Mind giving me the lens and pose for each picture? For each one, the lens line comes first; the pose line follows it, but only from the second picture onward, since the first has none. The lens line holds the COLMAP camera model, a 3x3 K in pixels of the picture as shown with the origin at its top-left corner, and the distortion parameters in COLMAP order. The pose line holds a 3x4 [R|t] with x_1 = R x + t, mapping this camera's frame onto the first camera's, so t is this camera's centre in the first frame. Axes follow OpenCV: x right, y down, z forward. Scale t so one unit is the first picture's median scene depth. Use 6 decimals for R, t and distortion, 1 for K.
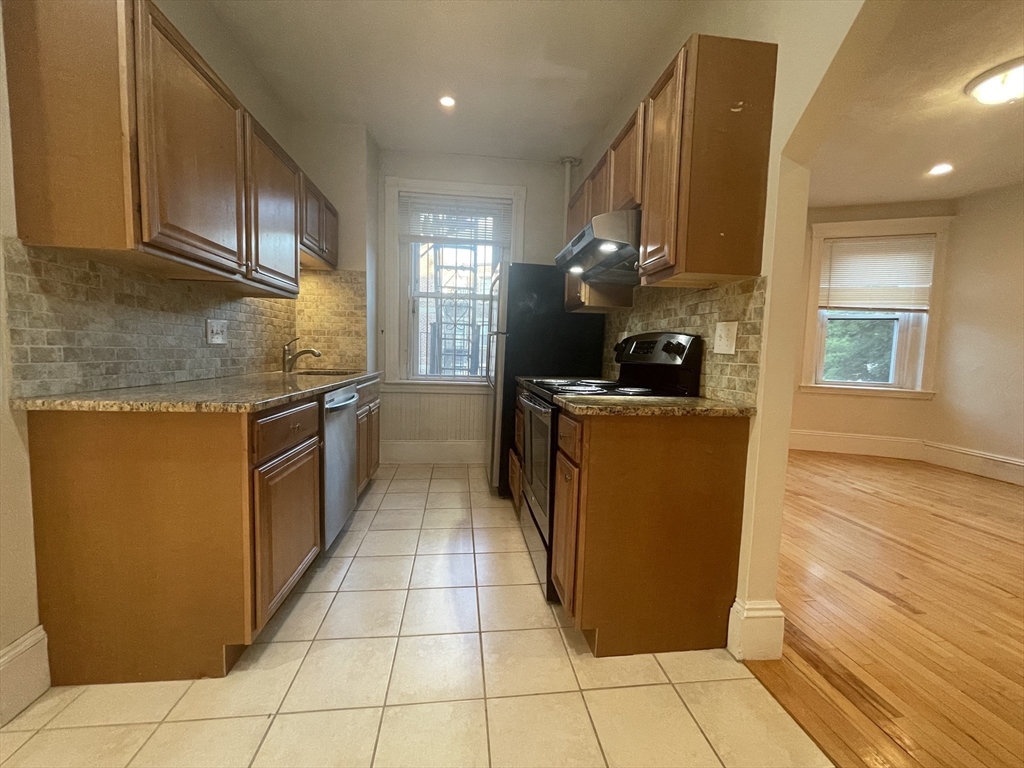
lens RADIAL K [[412.4, 0, 506.0], [0, 412.4, 377.5], [0, 0, 1]] dist [-0.006424, 0.001041]
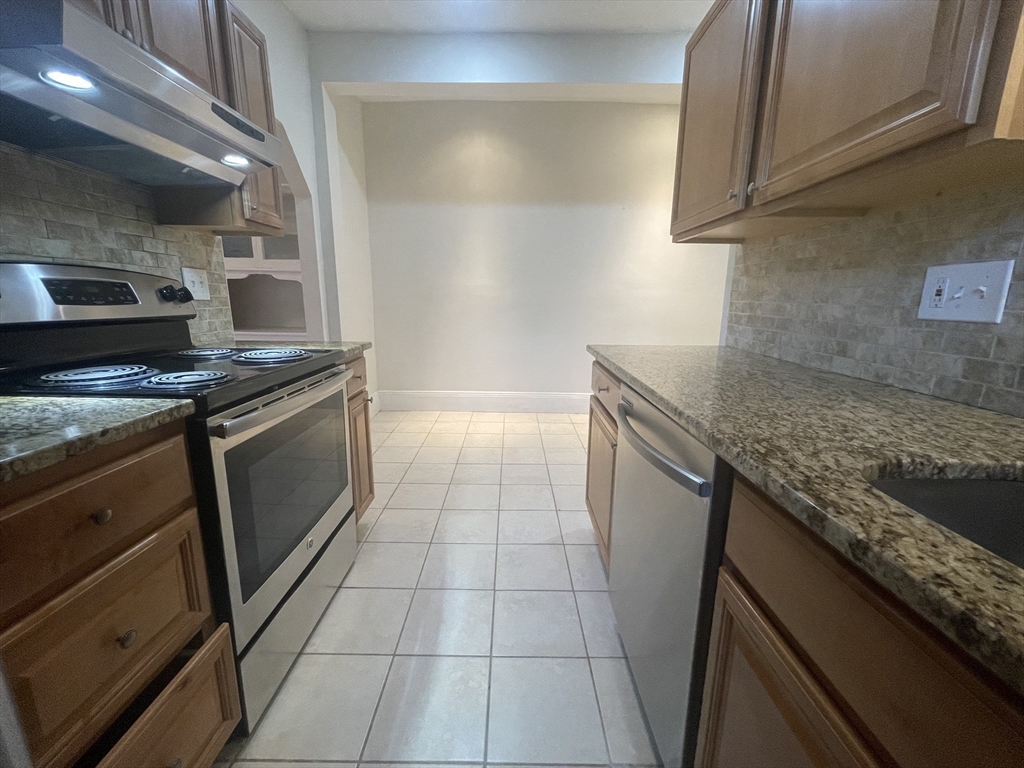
lens RADIAL K [[412.4, 0, 512.0], [0, 412.4, 386.6], [0, 0, 1]] dist [-0.006424, 0.001041]
pose [[-0.993563, -0.059821, 0.096200, -0.347496], [-0.030747, 0.959728, 0.279242, -0.147257], [-0.109030, 0.274486, -0.955390, 1.794032]]
